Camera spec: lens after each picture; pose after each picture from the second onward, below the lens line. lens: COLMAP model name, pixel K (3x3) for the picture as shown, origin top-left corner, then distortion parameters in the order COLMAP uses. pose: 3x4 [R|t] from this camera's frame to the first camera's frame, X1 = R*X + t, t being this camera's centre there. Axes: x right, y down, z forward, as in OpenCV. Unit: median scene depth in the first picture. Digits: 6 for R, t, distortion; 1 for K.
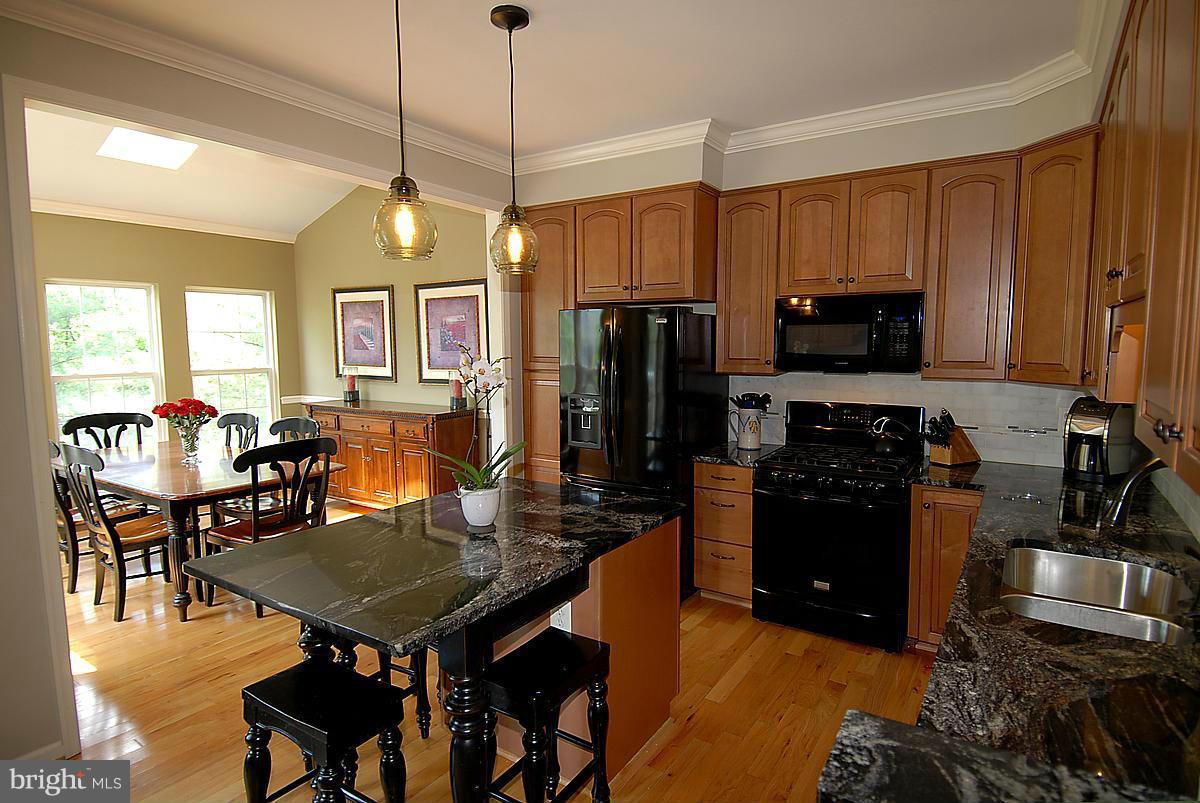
lens RADIAL K [[656.3, 0, 599.9], [0, 656.3, 406.1], [0, 0, 1]] dist [0.064460, -0.065324]
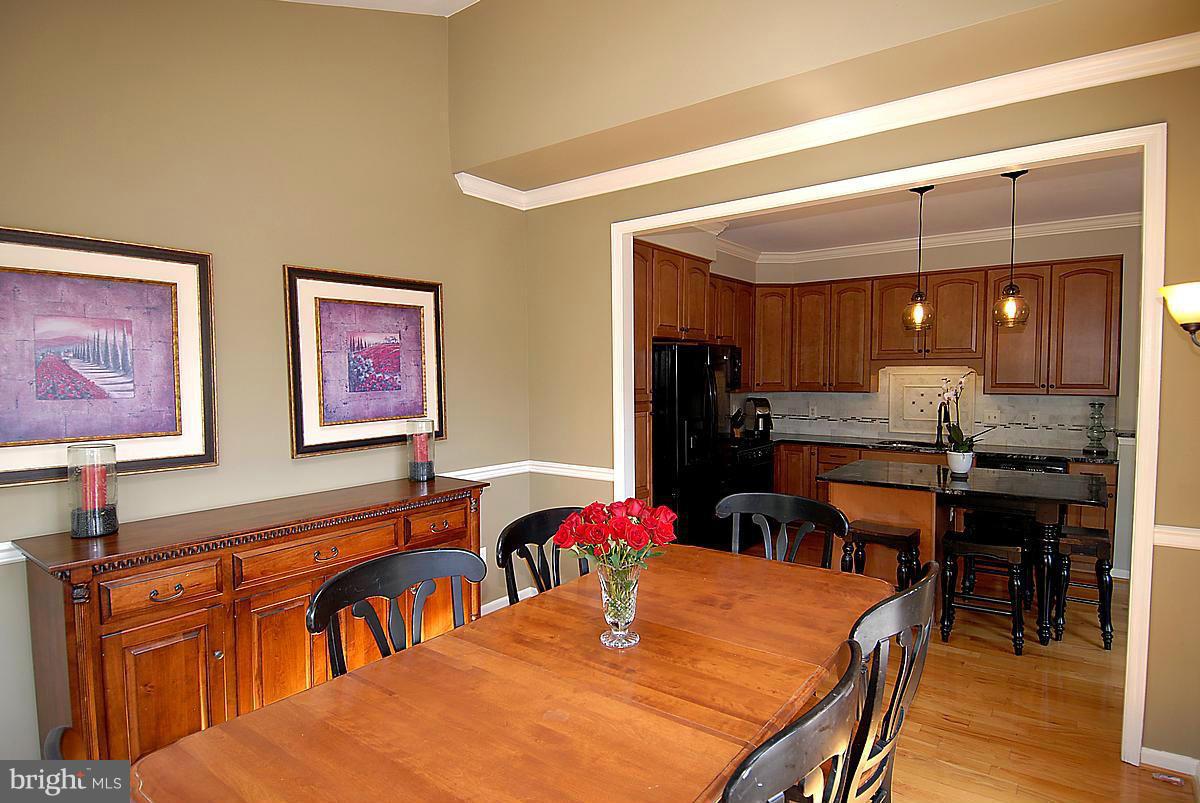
lens RADIAL K [[656.3, 0, 599.9], [0, 656.3, 406.1], [0, 0, 1]] dist [0.064460, -0.065324]
pose [[0.019046, -0.050306, 0.998552, -0.814027], [0.102625, 0.993557, 0.048097, -0.076061], [-0.994538, 0.101561, 0.024086, 0.763269]]
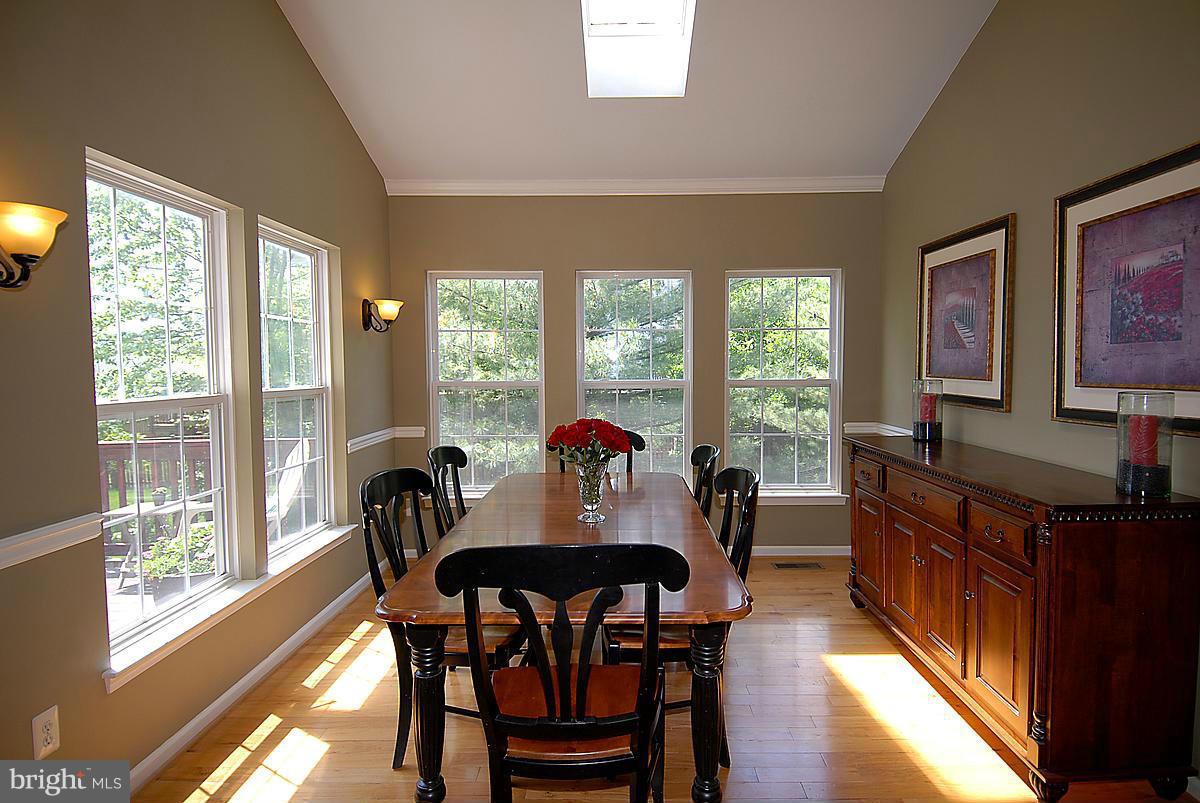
lens RADIAL K [[656.3, 0, 599.9], [0, 656.3, 406.1], [0, 0, 1]] dist [0.064460, -0.065324]
pose [[0.552984, 0.052397, -0.831542, -0.068694], [-0.073241, 0.997214, 0.014130, -0.026721], [0.829966, 0.053089, 0.555282, 0.500902]]
